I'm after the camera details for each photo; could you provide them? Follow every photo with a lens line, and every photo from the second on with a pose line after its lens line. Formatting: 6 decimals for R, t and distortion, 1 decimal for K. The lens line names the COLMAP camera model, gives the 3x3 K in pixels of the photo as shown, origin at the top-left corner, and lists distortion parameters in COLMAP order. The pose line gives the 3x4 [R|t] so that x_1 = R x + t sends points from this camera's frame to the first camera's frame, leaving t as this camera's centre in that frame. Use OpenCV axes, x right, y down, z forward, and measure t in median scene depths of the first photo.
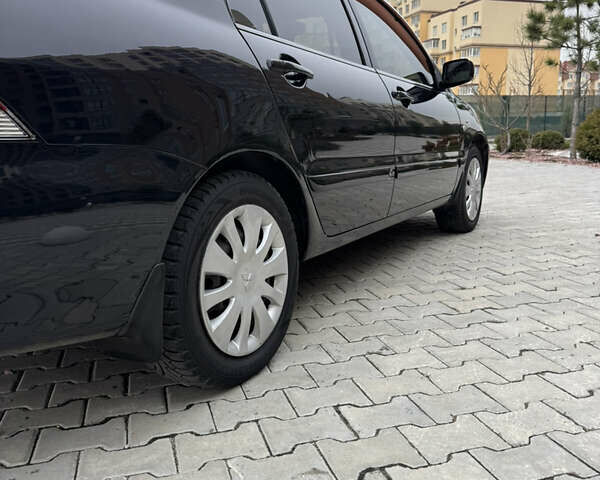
lens RADIAL K [[574.9, 0, 294.4], [0, 574.9, 238.7], [0, 0, 1]] dist [-0.017278, 0.000000]
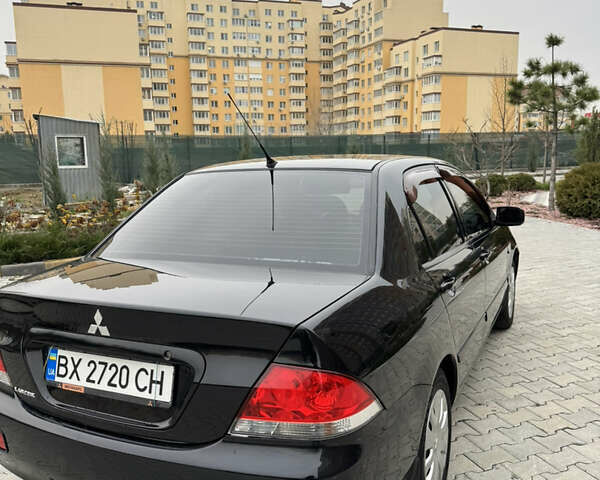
lens RADIAL K [[574.9, 0, 301.9], [0, 574.9, 243.0], [0, 0, 1]] dist [-0.017278, 0.000000]
pose [[0.997403, -0.016688, 0.070057, -0.319991], [0.019026, 0.999280, -0.032837, -0.244370], [-0.069458, 0.034085, 0.997002, -0.268223]]
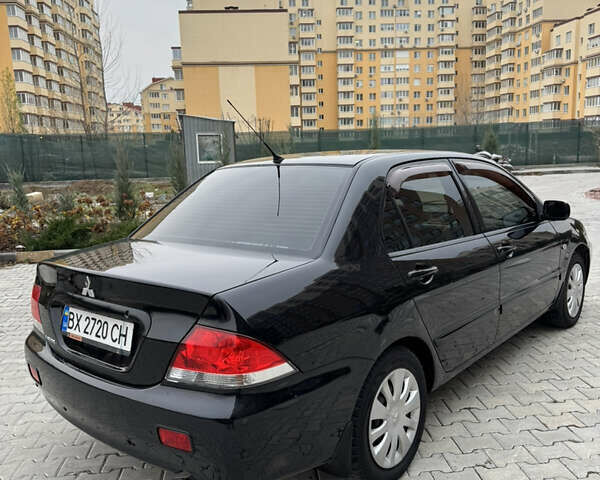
lens RADIAL K [[574.9, 0, 290.8], [0, 574.9, 236.3], [0, 0, 1]] dist [-0.017278, 0.000000]
pose [[0.980325, 0.005529, -0.197313, -0.034527], [-0.012166, 0.999400, -0.032441, -0.229975], [0.197016, 0.034203, 0.979804, -0.375456]]
